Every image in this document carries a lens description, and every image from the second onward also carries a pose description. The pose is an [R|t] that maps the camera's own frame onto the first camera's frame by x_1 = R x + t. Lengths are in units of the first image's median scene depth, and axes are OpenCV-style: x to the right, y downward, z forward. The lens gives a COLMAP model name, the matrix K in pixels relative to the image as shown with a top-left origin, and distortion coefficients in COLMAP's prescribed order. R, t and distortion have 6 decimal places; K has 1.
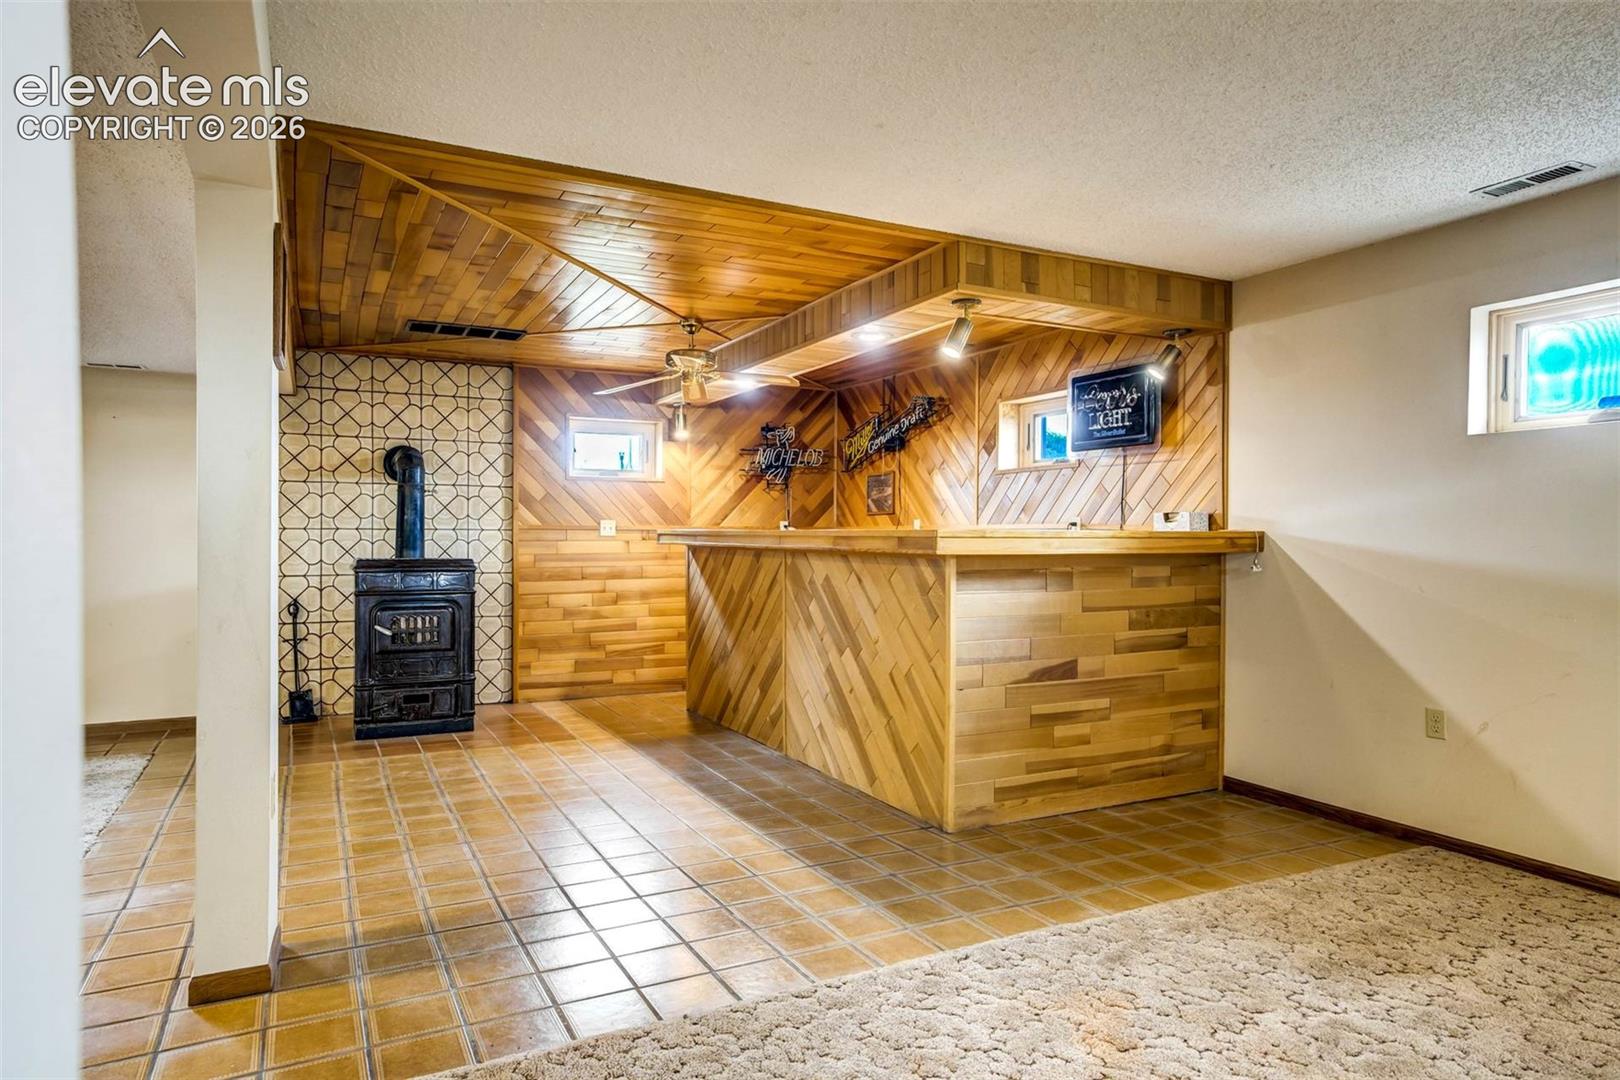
lens RADIAL K [[982.4, 0, 810.0], [0, 982.4, 540.0], [0, 0, 1]] dist [0.005506, 0.001719]
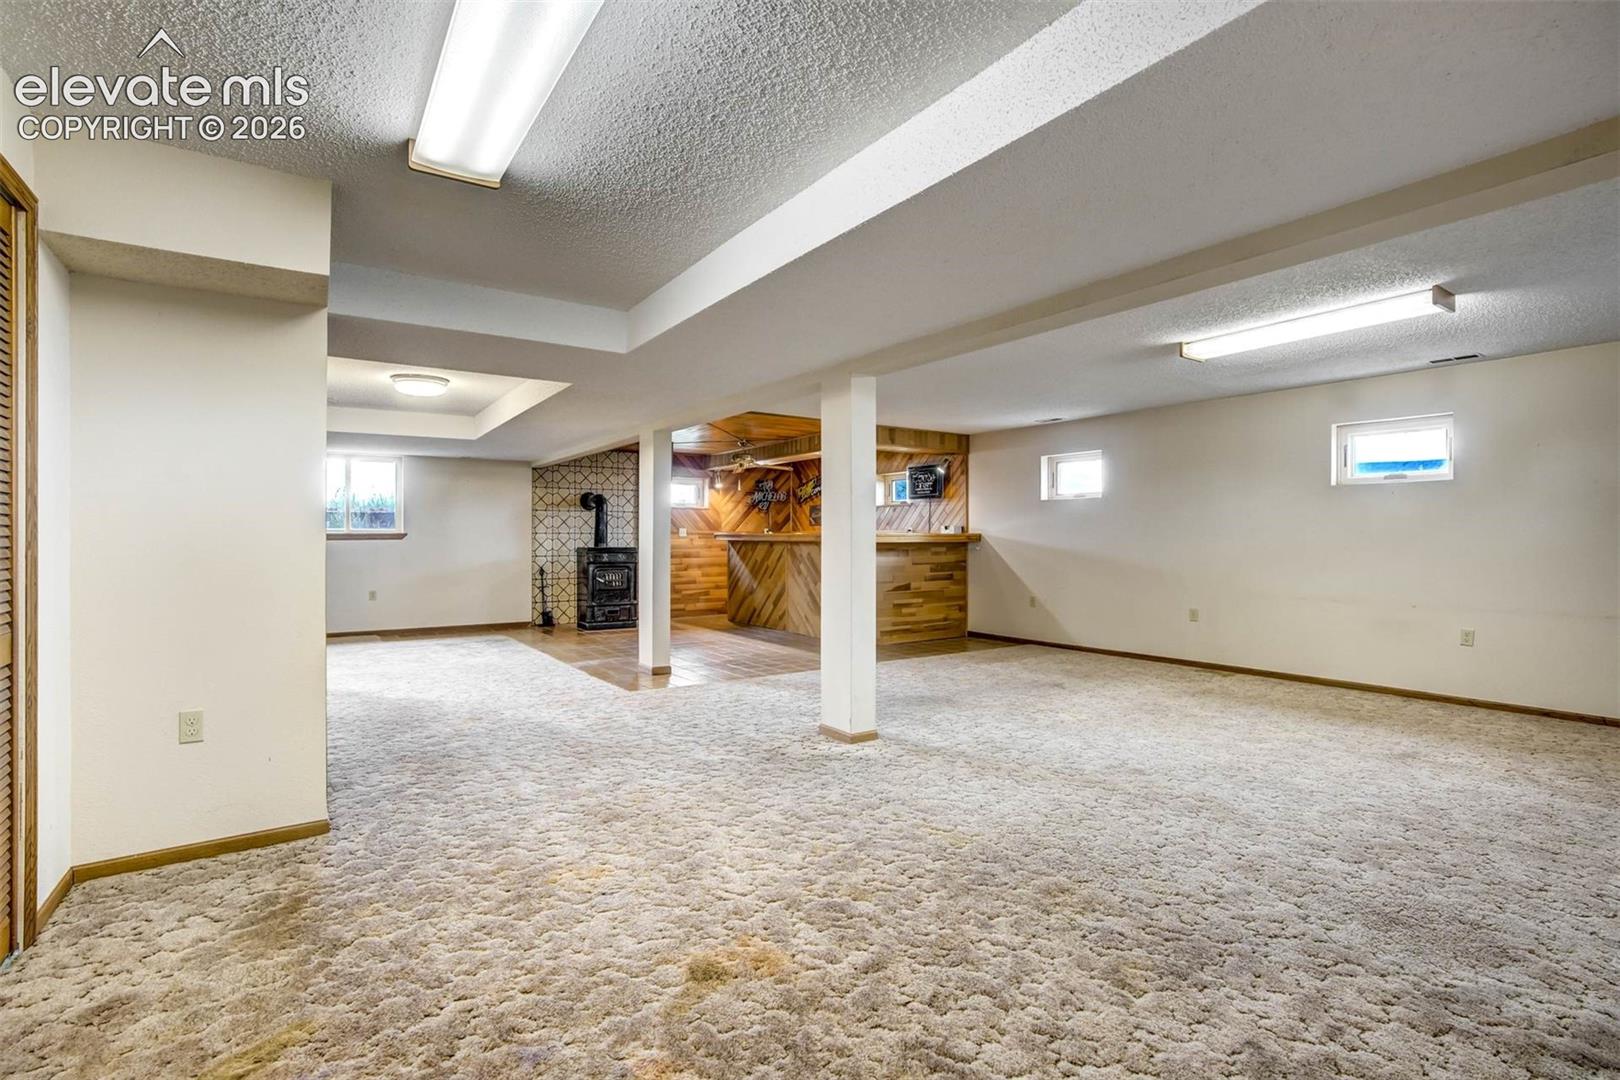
lens RADIAL K [[758.4, 0, 801.4], [0, 758.4, 537.5], [0, 0, 1]] dist [-0.046837, 0.024831]
pose [[0.993434, -0.003553, 0.114349, -0.175359], [0.003899, 0.999988, -0.002800, 0.004247], [-0.114338, 0.003228, 0.993437, -0.690399]]
